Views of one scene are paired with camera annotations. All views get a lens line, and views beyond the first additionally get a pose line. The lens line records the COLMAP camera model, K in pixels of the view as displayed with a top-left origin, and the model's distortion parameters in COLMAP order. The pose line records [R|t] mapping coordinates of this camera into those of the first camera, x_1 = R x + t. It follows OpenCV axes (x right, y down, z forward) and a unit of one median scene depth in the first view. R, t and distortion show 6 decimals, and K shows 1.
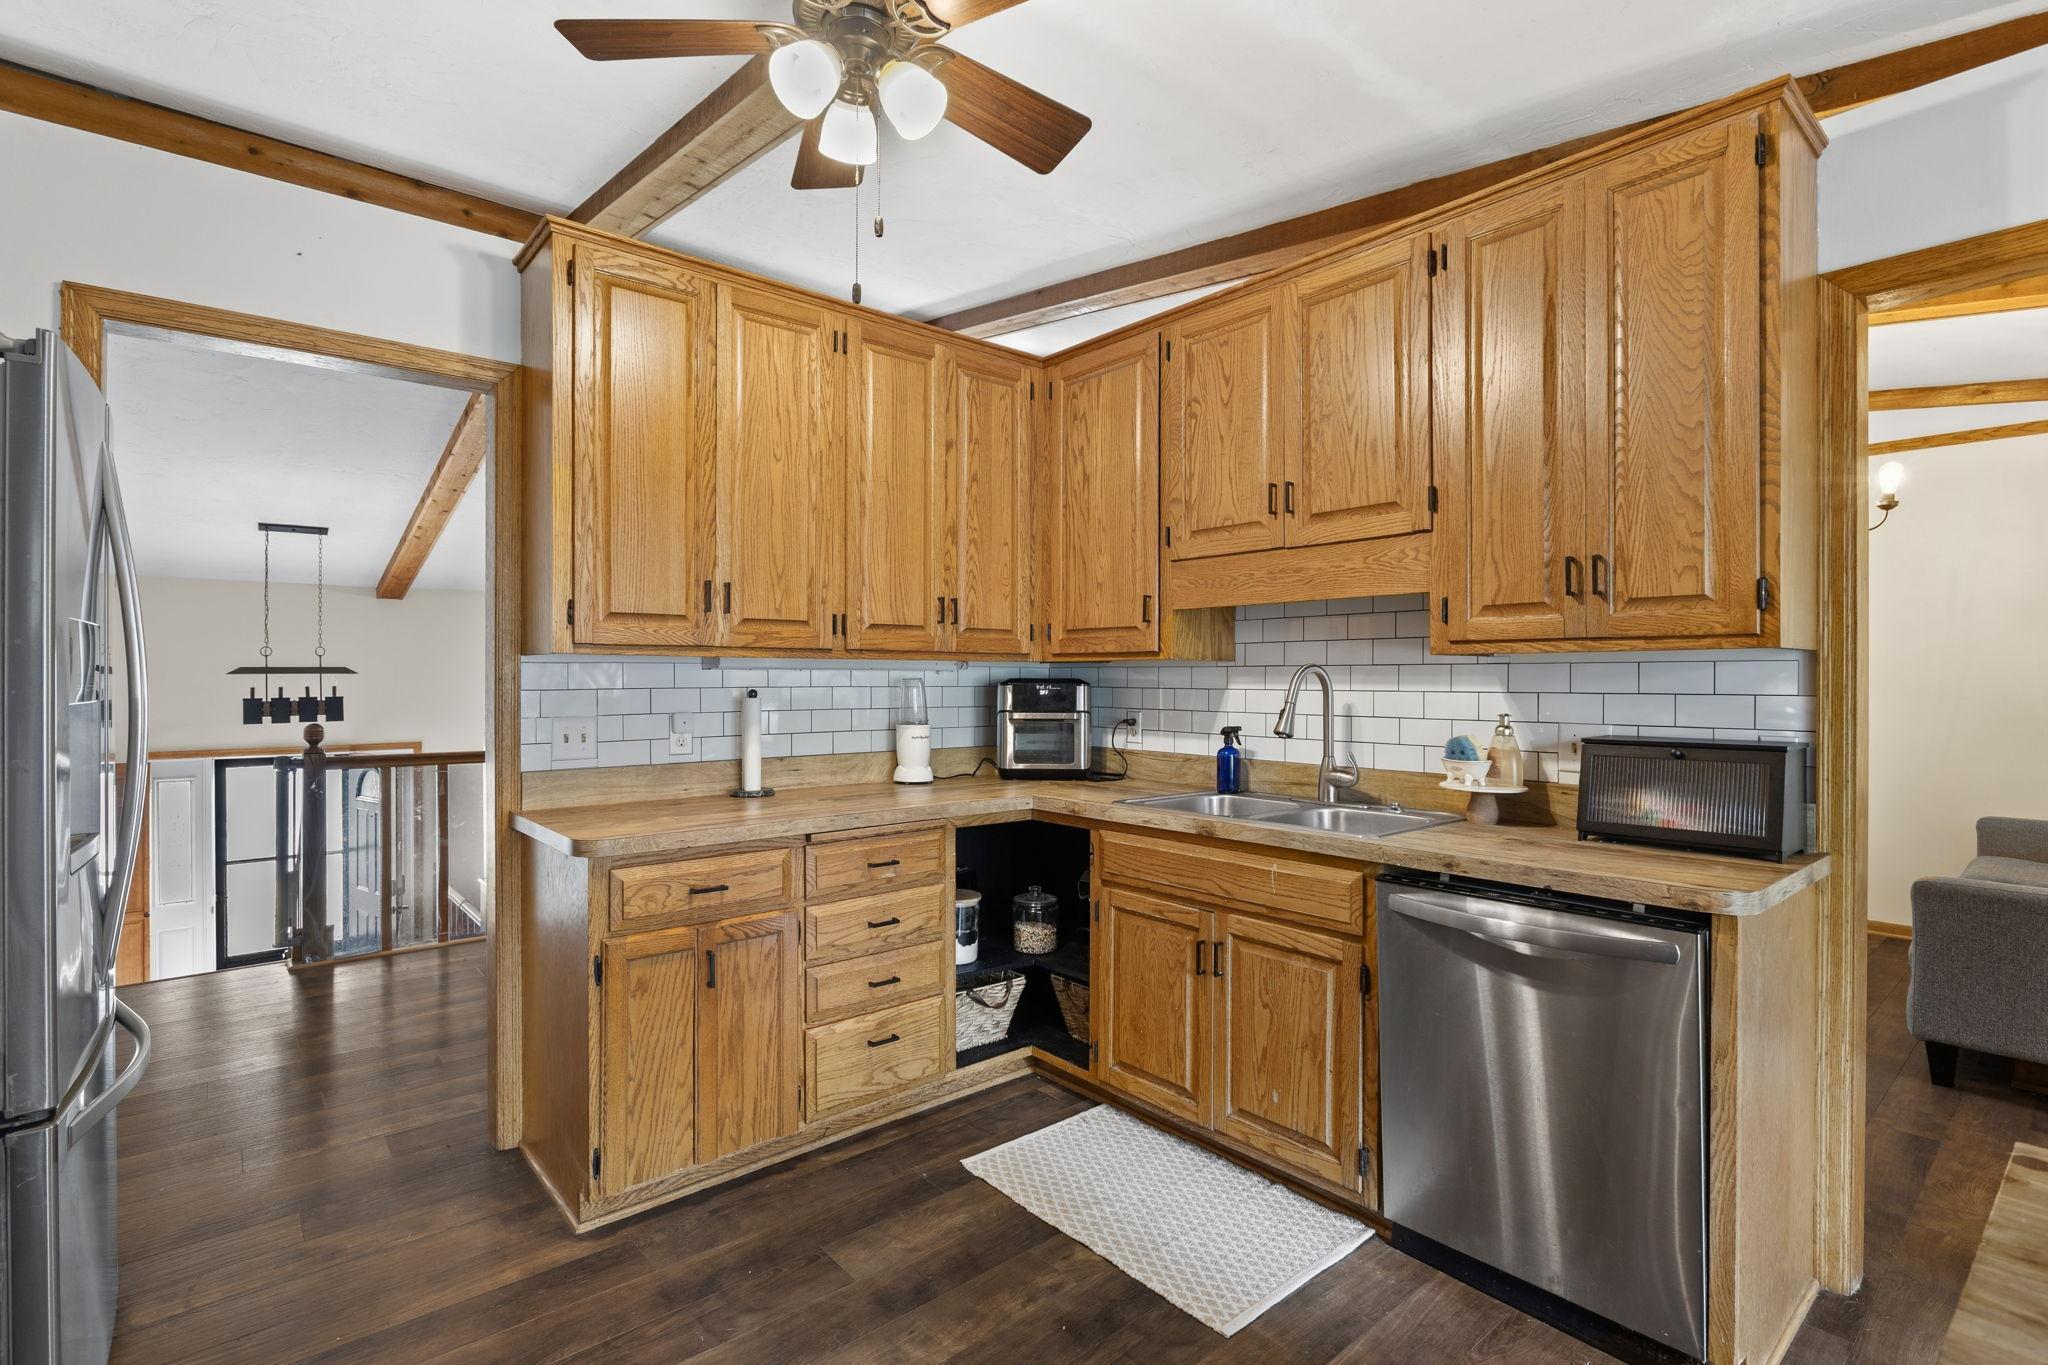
lens RADIAL K [[964.6, 0, 1021.7], [0, 964.6, 688.5], [0, 0, 1]] dist [-0.005382, 0.000297]
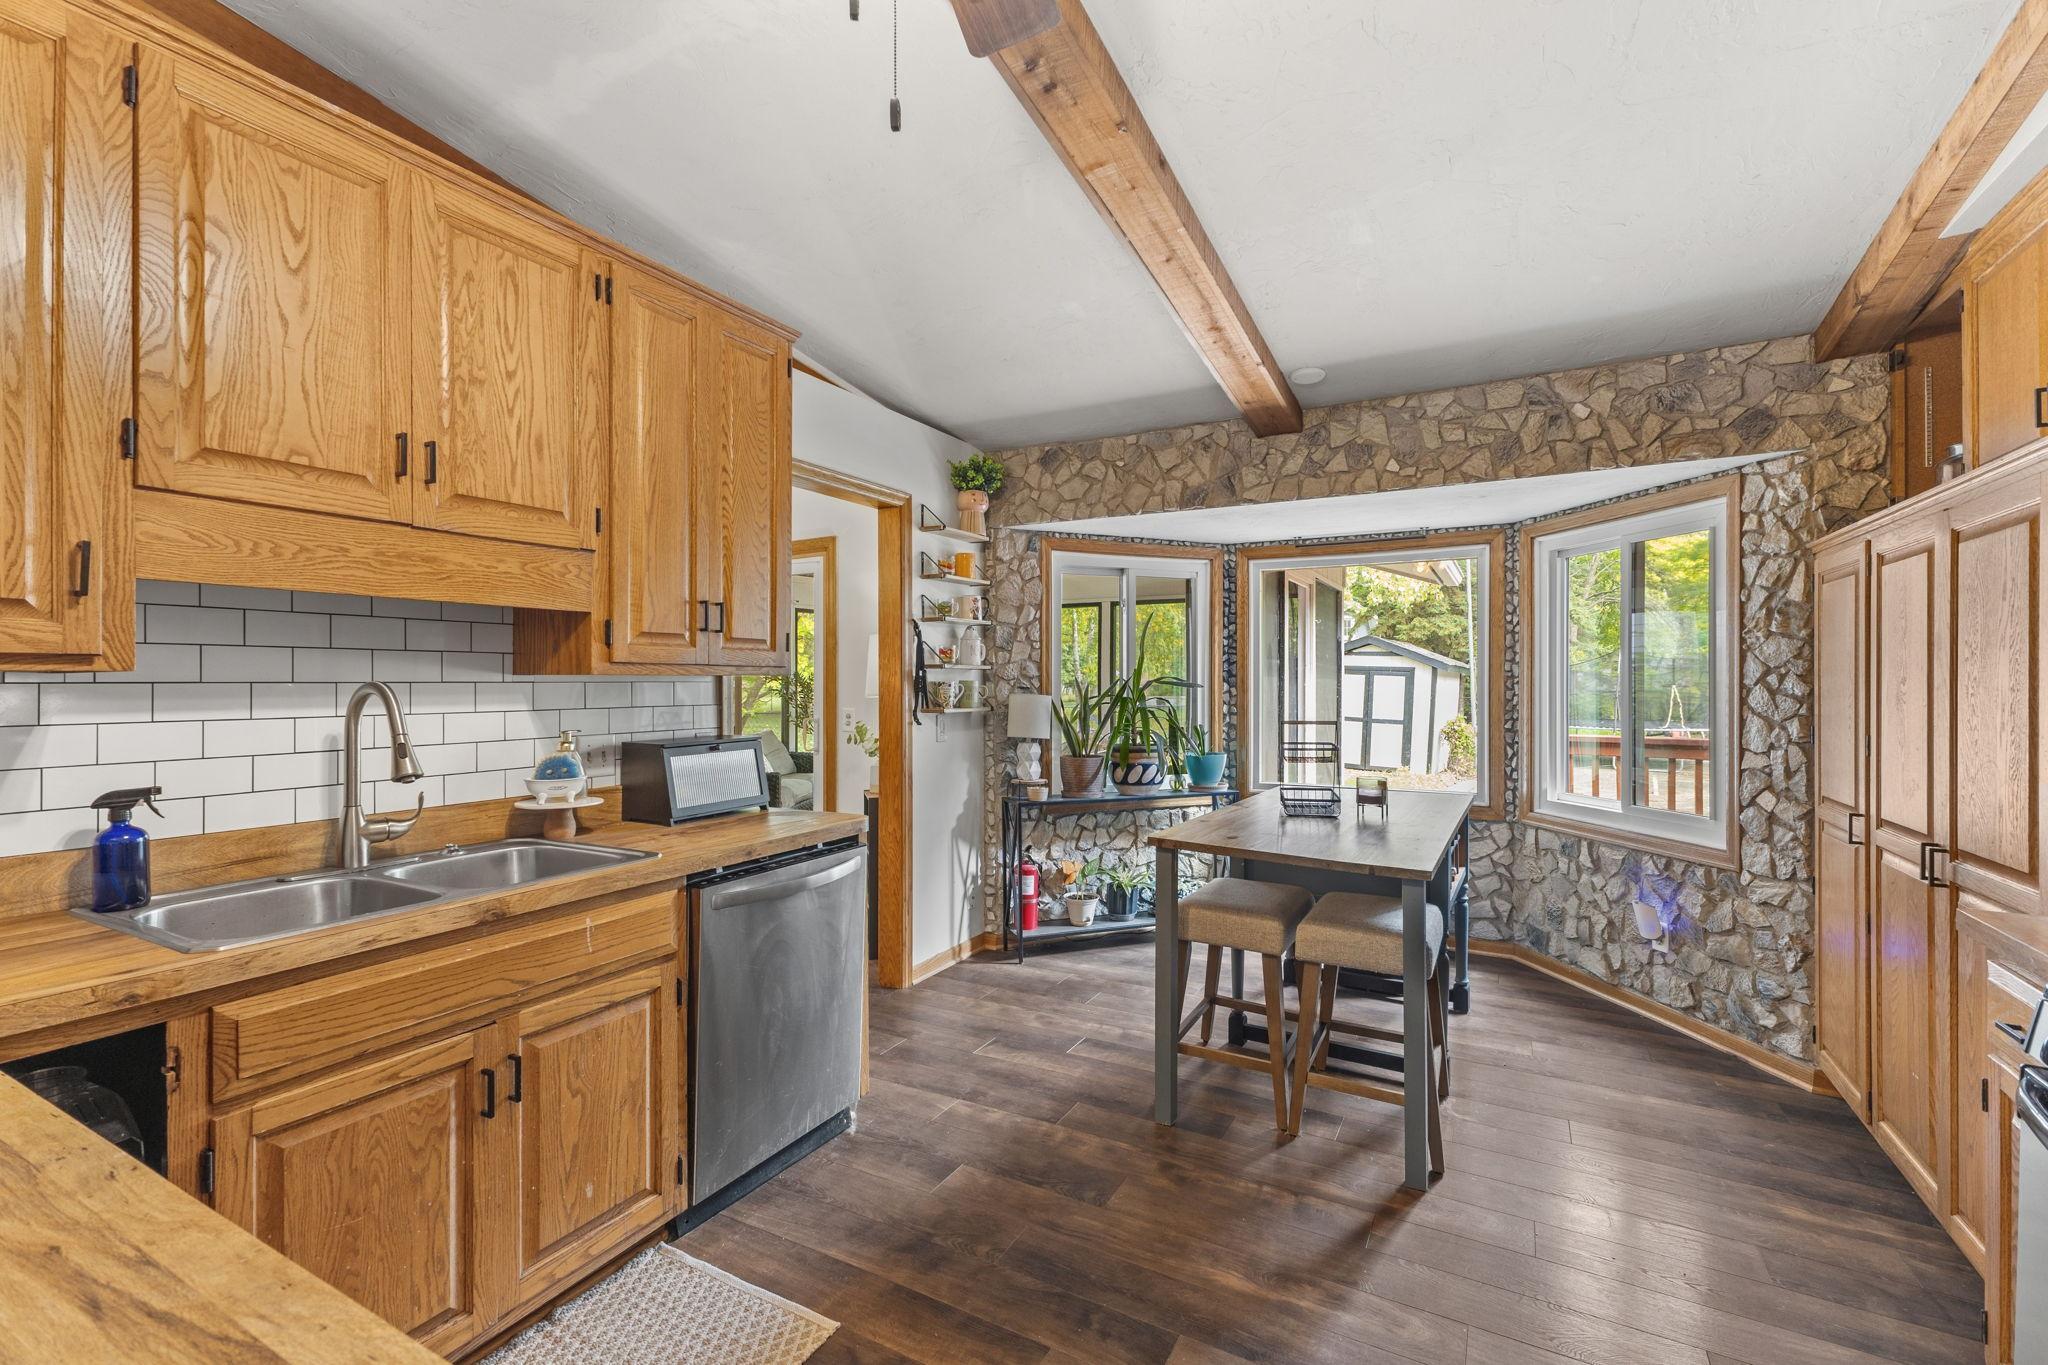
lens RADIAL K [[889.2, 0, 1023.2], [0, 889.2, 679.8], [0, 0, 1]] dist [0.016053, 0.000087]
pose [[-0.357019, -0.000533, 0.934097, -0.547741], [0.007641, 0.999965, 0.003491, -0.026076], [-0.934066, 0.008384, -0.357003, 0.817136]]
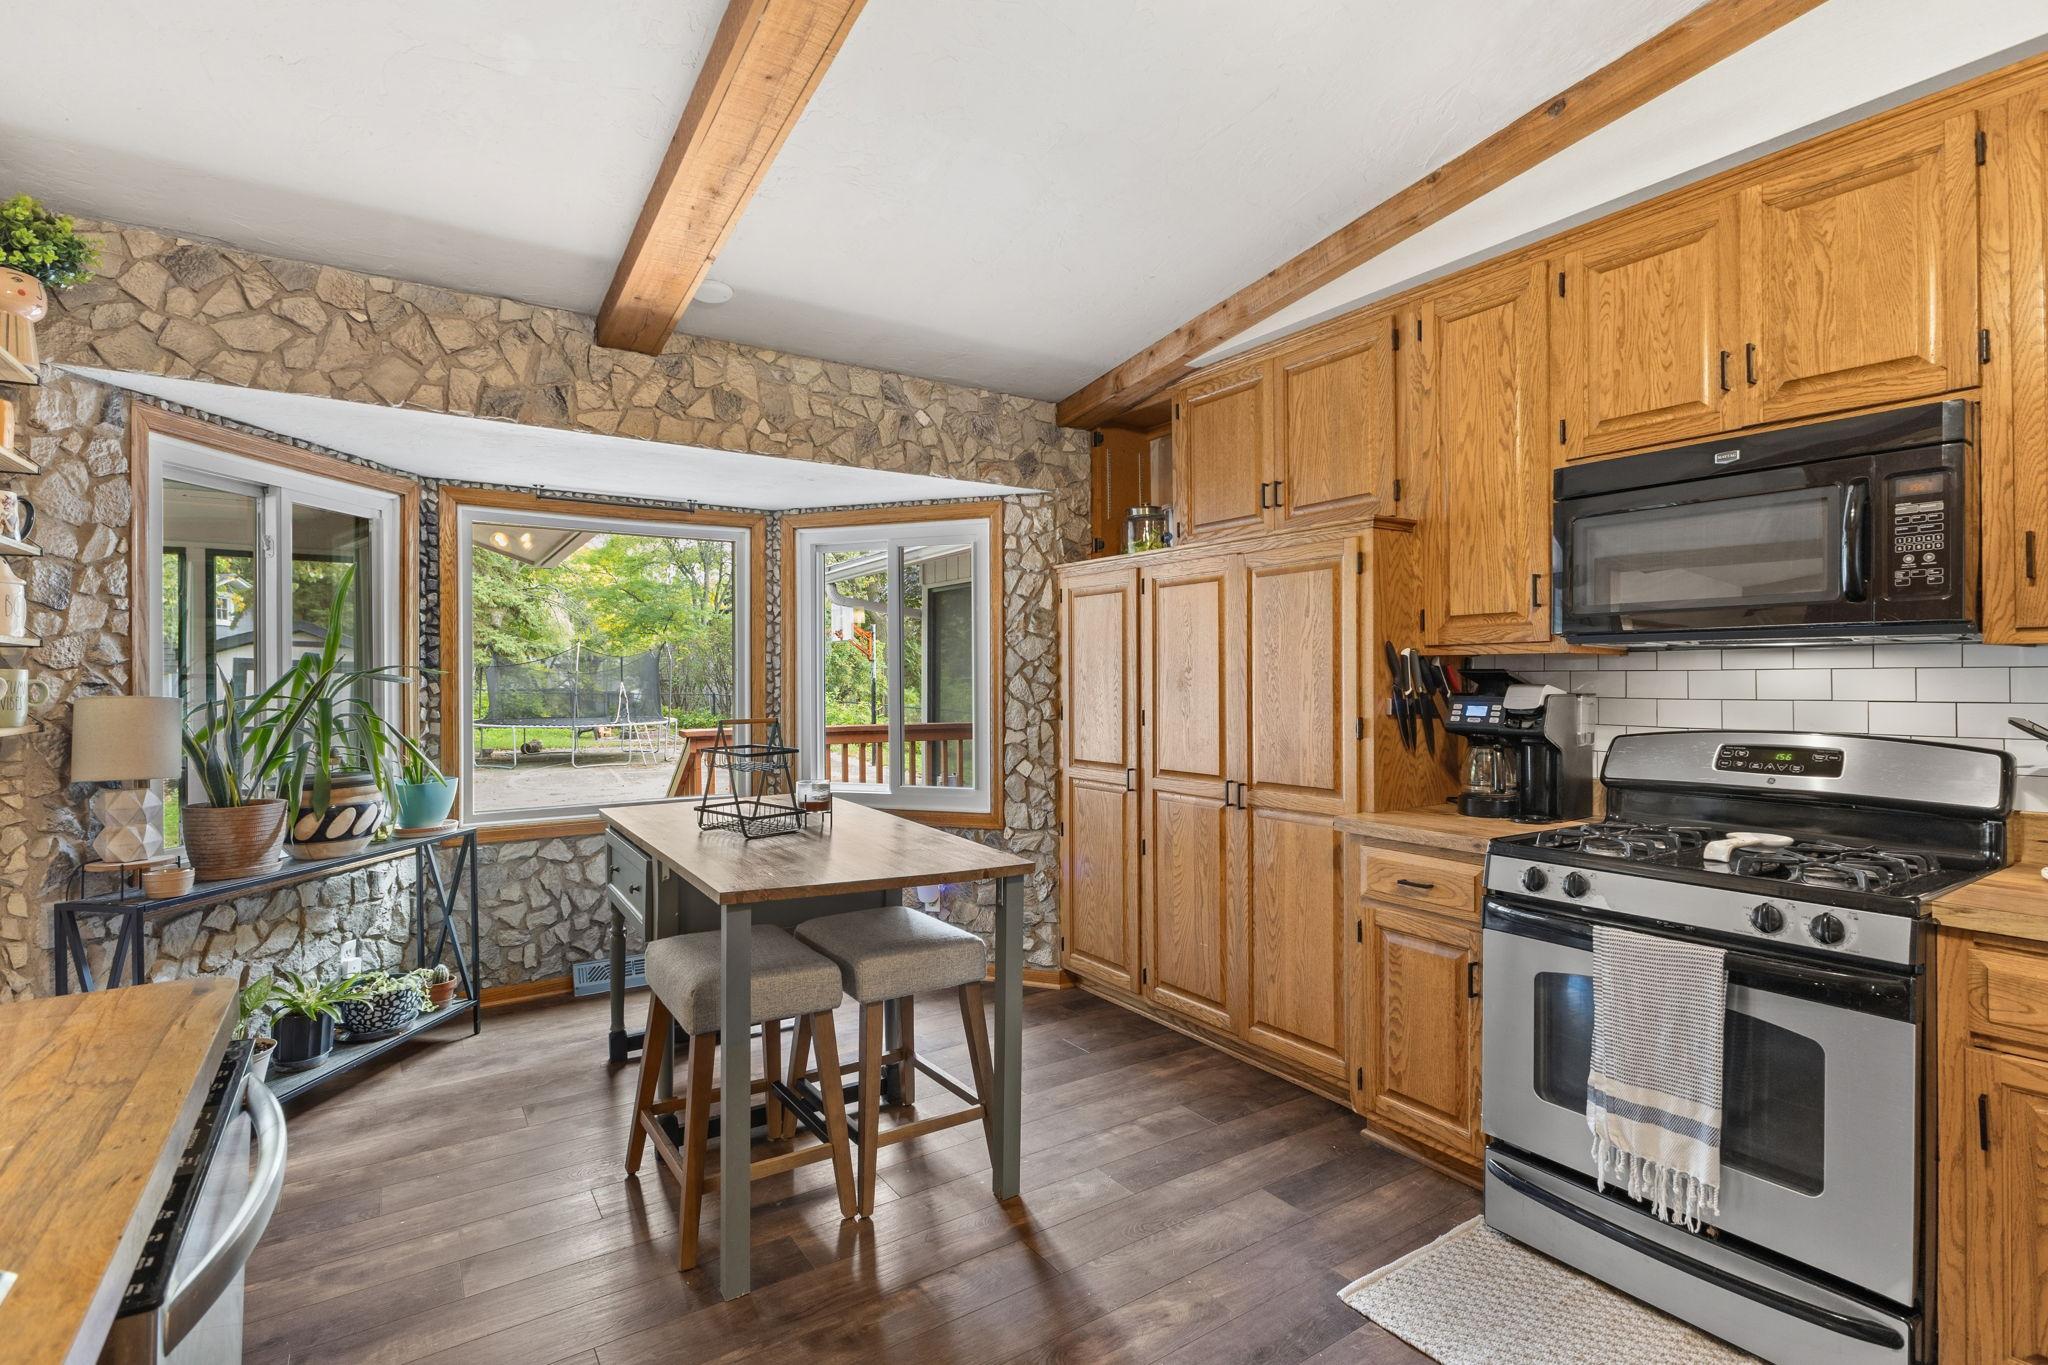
lens RADIAL K [[963.3, 0, 1019.9], [0, 963.3, 674.2], [0, 0, 1]] dist [-0.002209, -0.001284]
pose [[-0.993394, 0.002370, 0.114729, 0.032923], [0.003043, 0.999979, 0.005692, -0.018008], [-0.114713, 0.006004, -0.993380, 1.047270]]
